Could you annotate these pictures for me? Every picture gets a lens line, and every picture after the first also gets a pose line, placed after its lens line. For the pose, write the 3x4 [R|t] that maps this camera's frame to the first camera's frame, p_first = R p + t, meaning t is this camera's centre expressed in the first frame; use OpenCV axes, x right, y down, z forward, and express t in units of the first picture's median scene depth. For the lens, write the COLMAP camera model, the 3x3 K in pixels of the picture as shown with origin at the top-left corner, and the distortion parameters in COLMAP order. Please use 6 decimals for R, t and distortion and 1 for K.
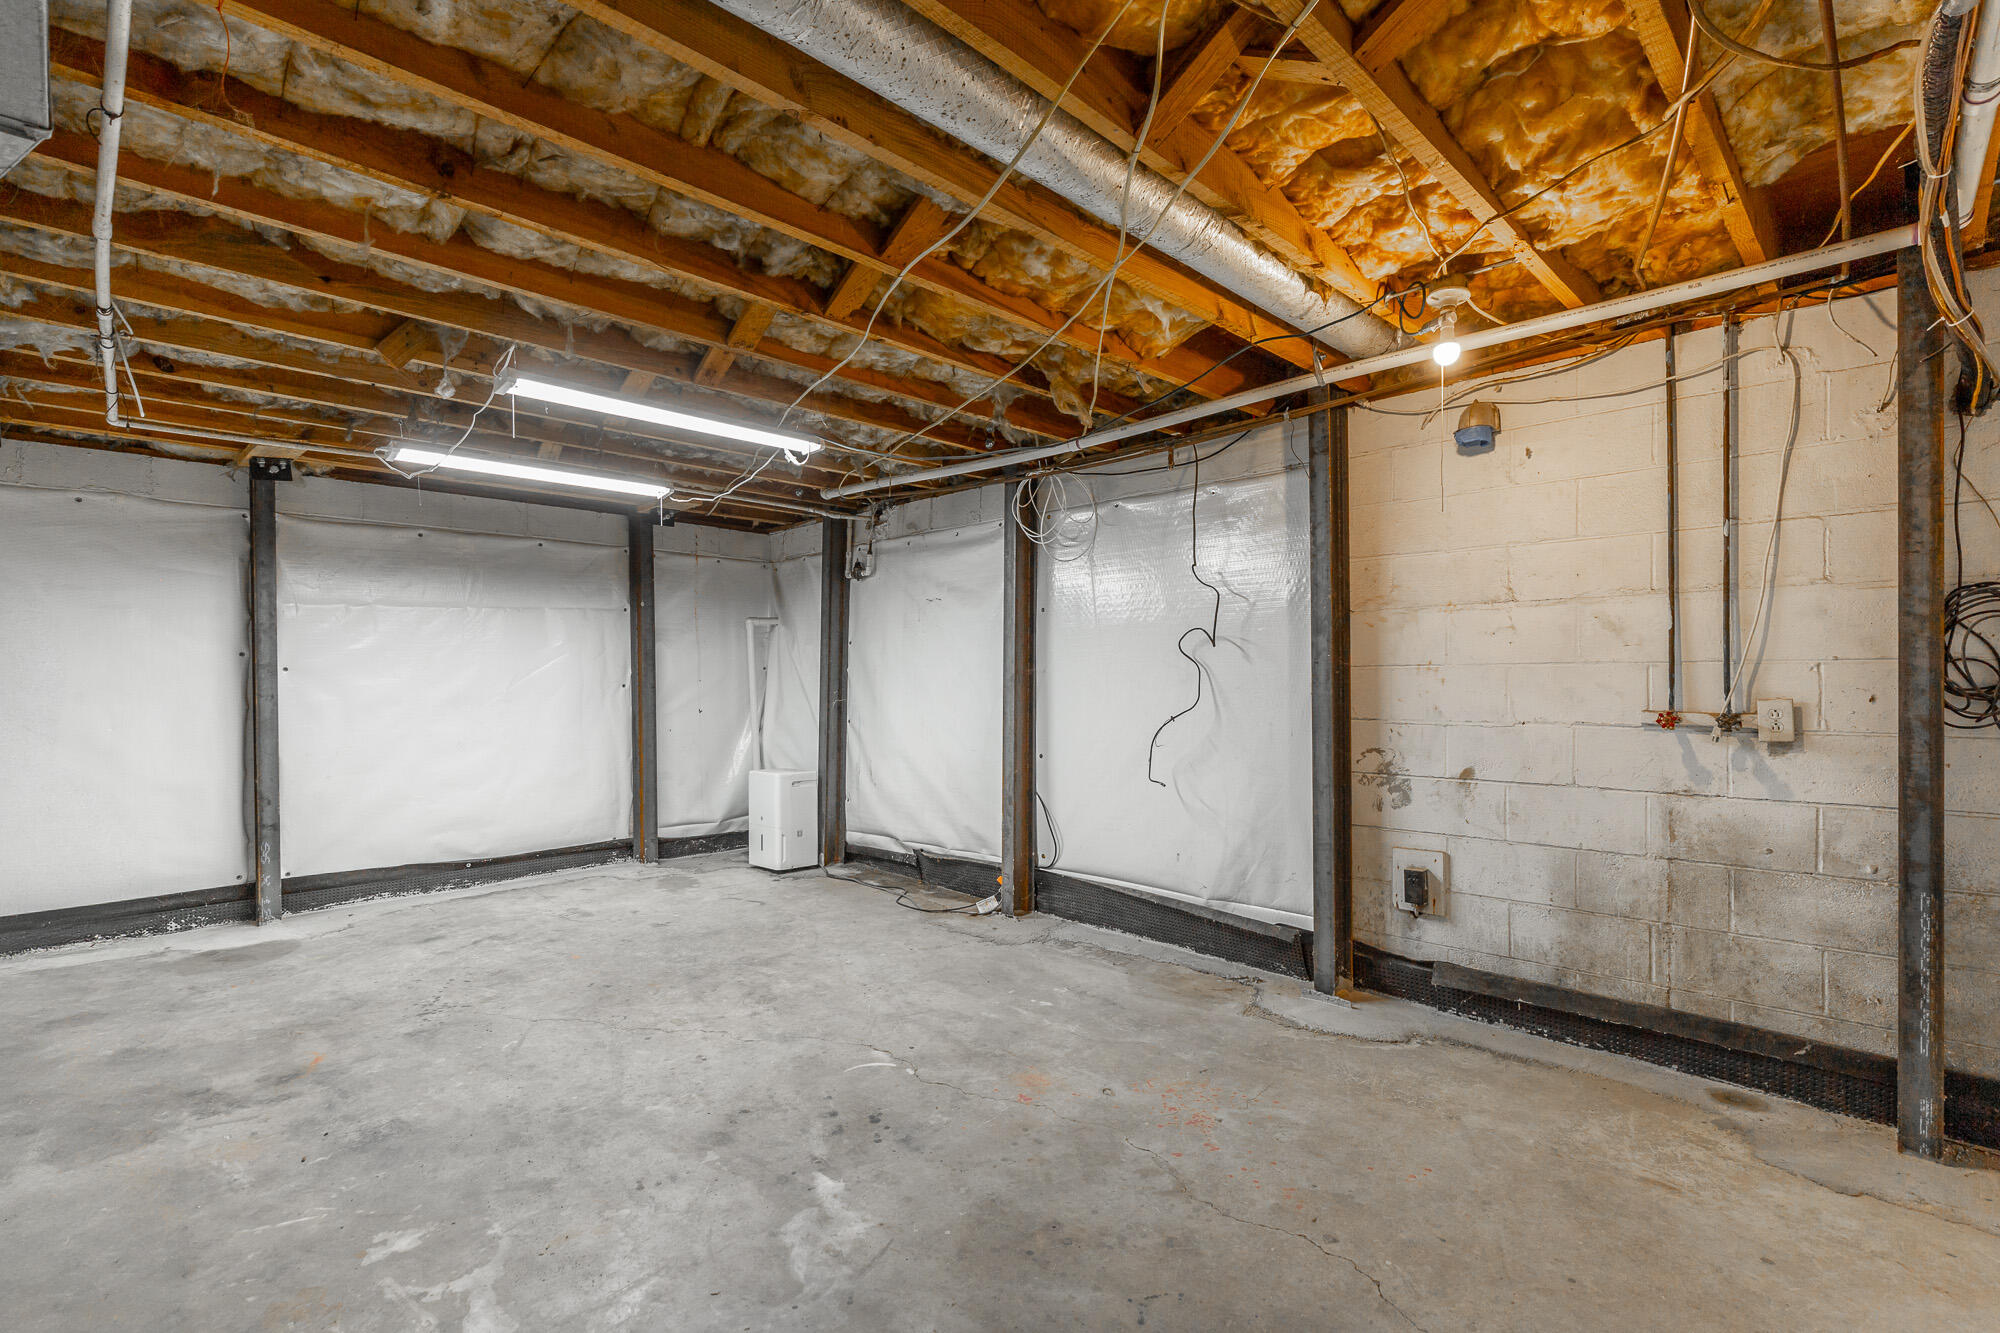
lens RADIAL K [[918.7, 0, 1000.0], [0, 918.7, 666.5], [0, 0, 1]] dist [-0.001205, -0.000299]
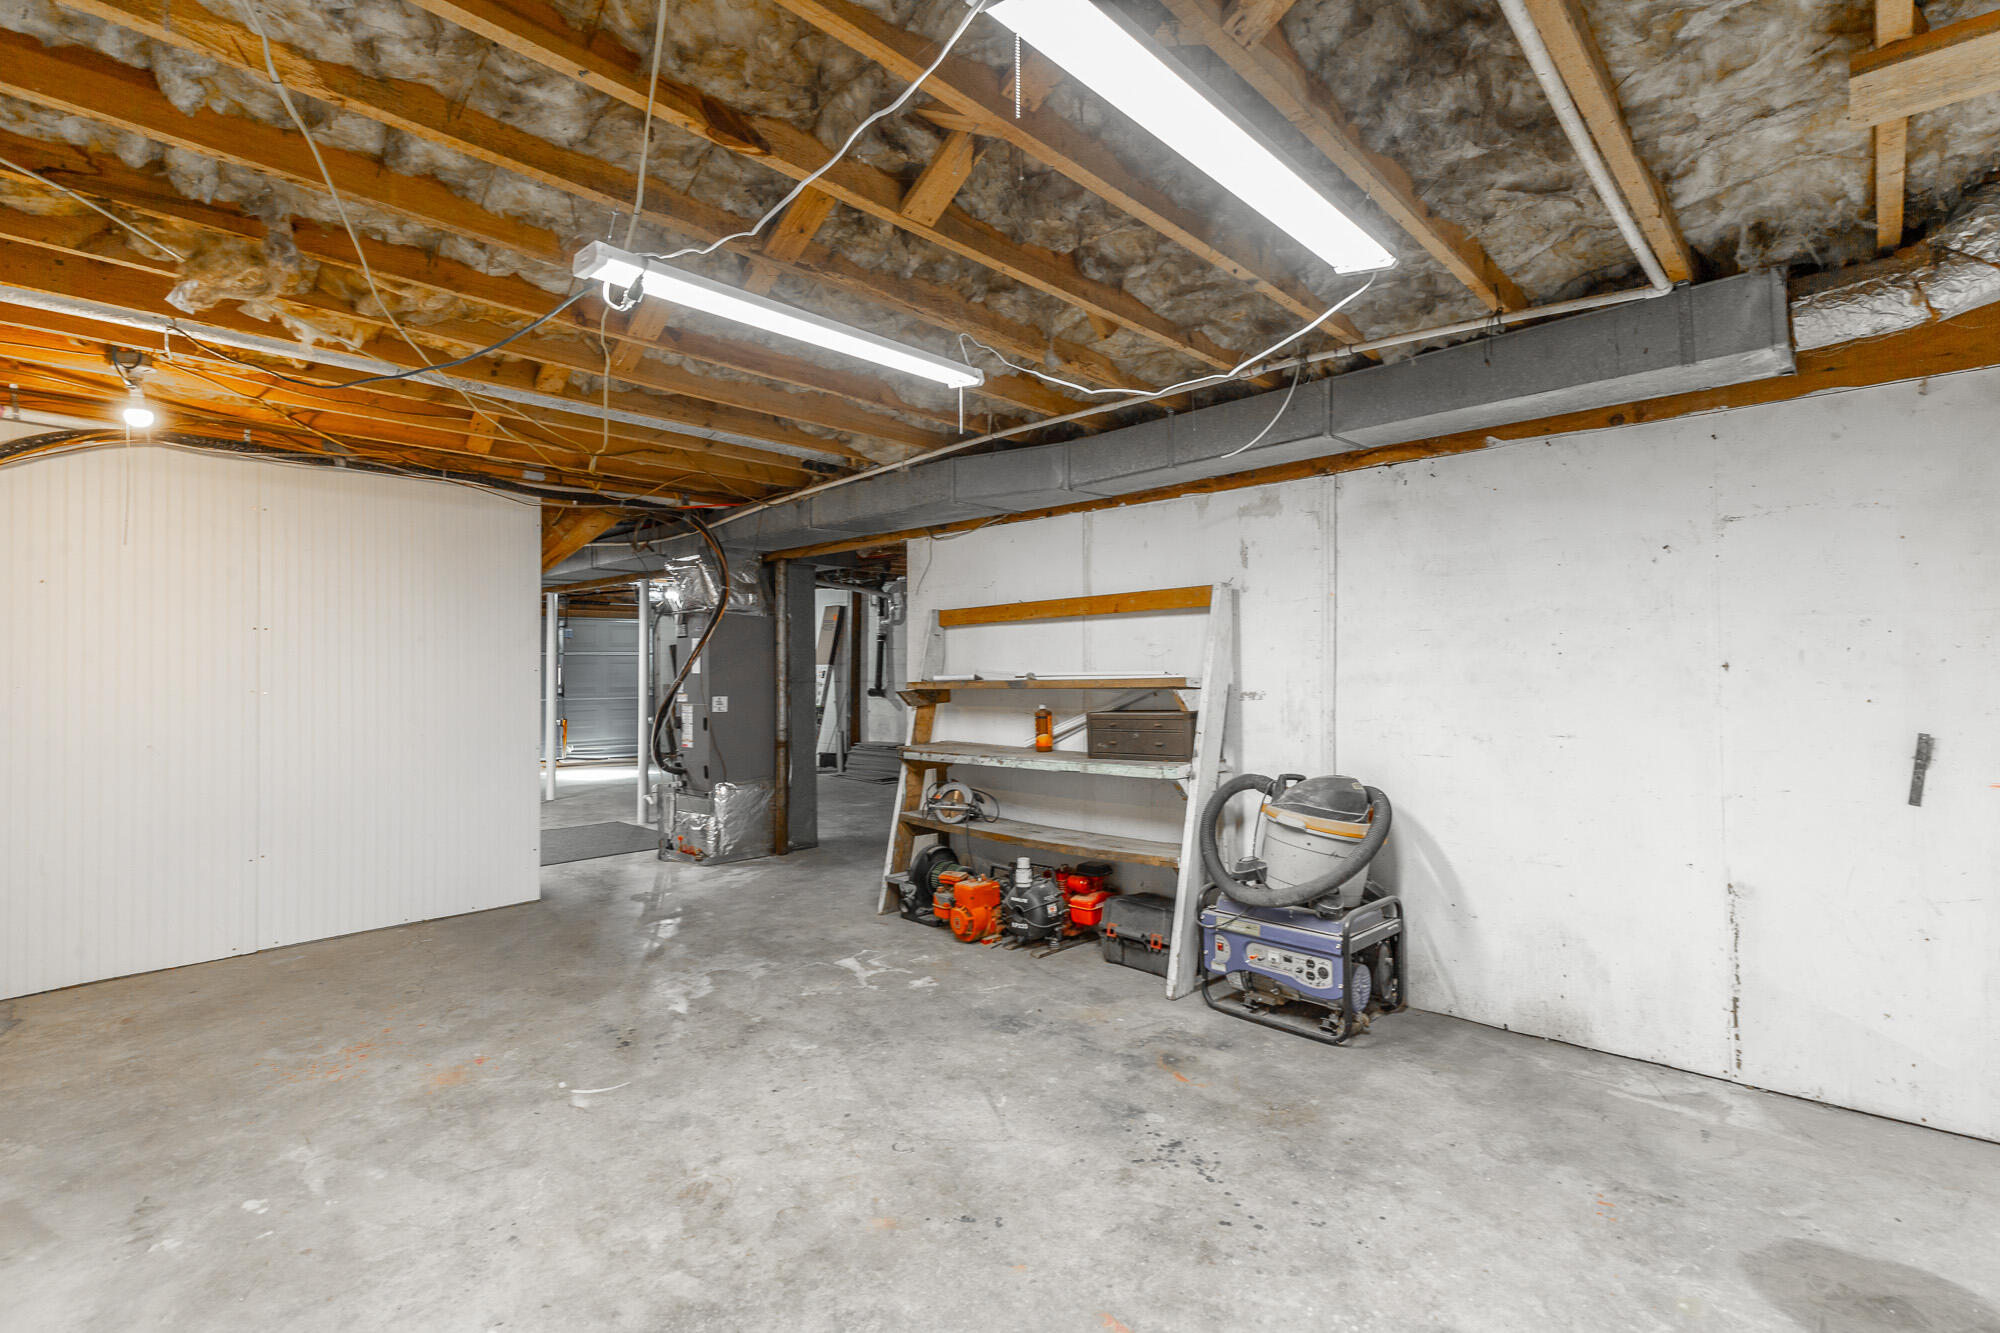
lens RADIAL K [[918.7, 0, 1000.0], [0, 918.7, 666.5], [0, 0, 1]] dist [-0.001205, -0.000299]
pose [[-0.999930, 0.010846, -0.004758, -0.540980], [0.010903, 0.999866, -0.012194, 0.011430], [0.004625, -0.012245, -0.999914, 1.902845]]
